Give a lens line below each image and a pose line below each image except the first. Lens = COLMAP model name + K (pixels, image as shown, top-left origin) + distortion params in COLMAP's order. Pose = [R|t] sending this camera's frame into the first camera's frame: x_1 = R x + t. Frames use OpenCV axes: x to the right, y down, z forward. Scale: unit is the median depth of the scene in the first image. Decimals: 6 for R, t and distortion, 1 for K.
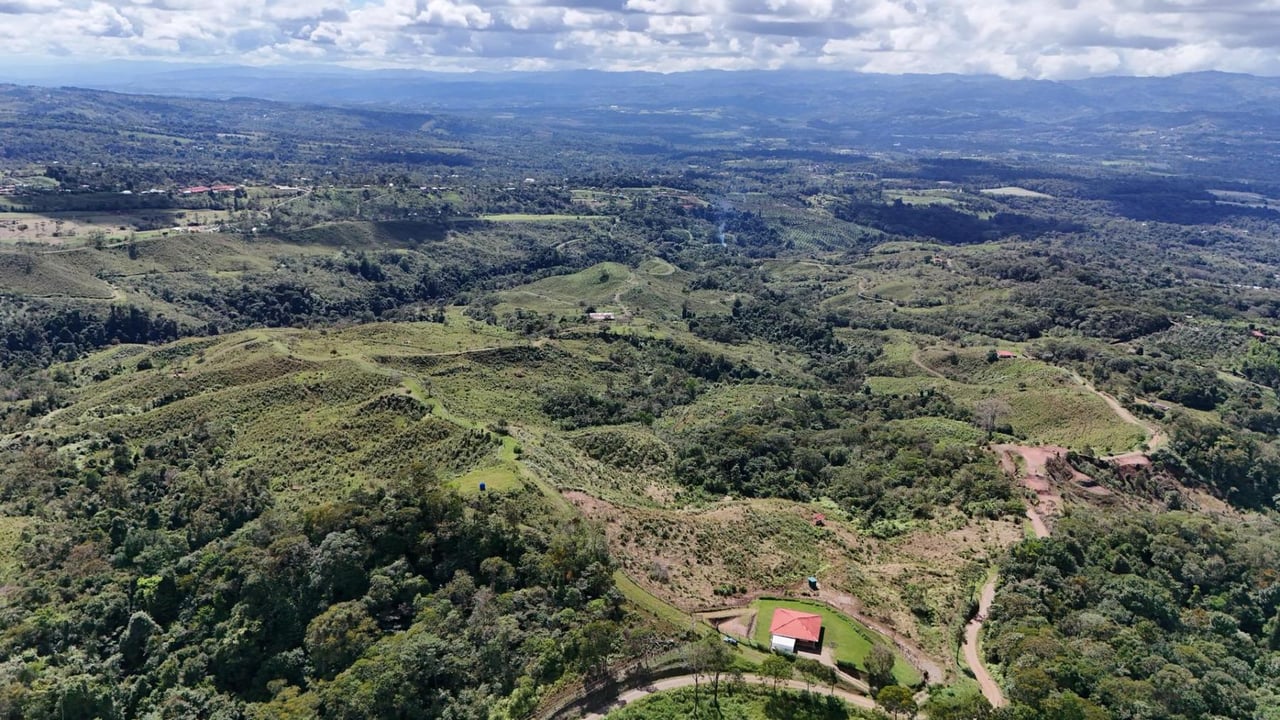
lens RADIAL K [[971.5, 0, 640.0], [0, 971.5, 360.0], [0, 0, 1]] dist [0.115002, -0.116107]
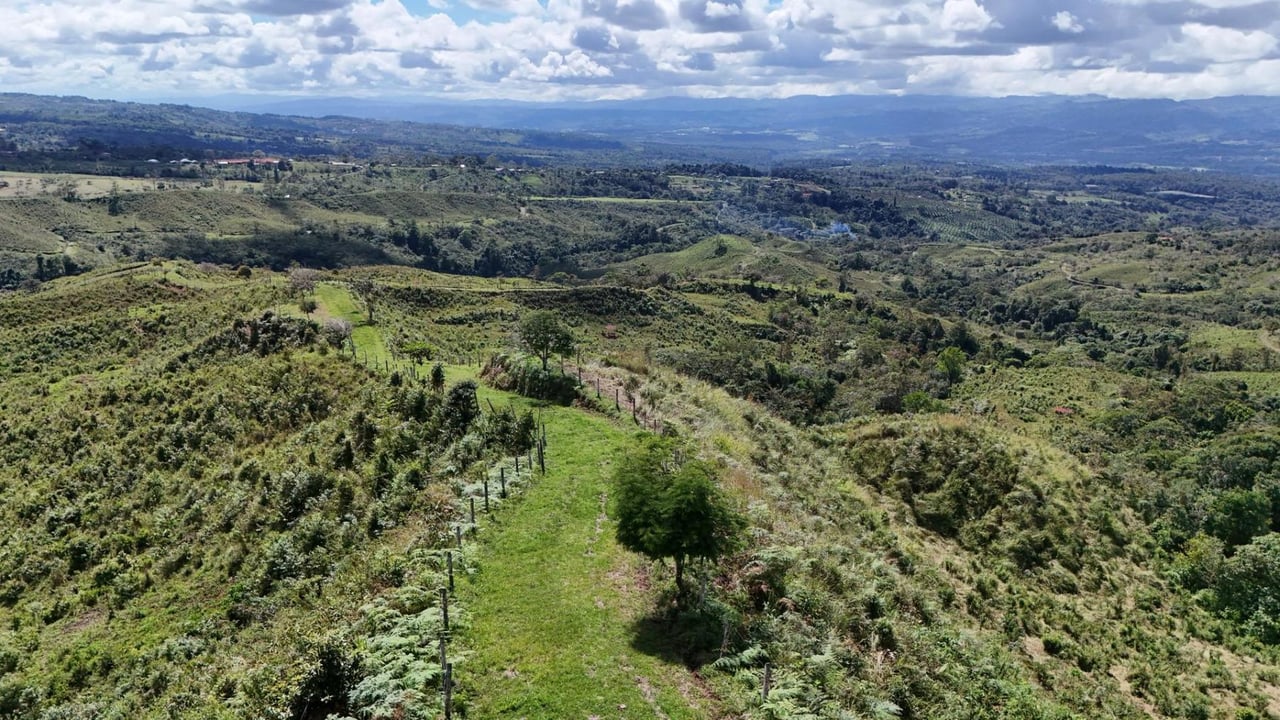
lens RADIAL K [[971.5, 0, 640.0], [0, 971.5, 360.0], [0, 0, 1]] dist [0.115002, -0.116107]
pose [[0.996152, 0.017352, -0.085903, -0.028560], [-0.019910, 0.999381, -0.029010, 0.019593], [0.085346, 0.030609, 0.995881, 0.216955]]
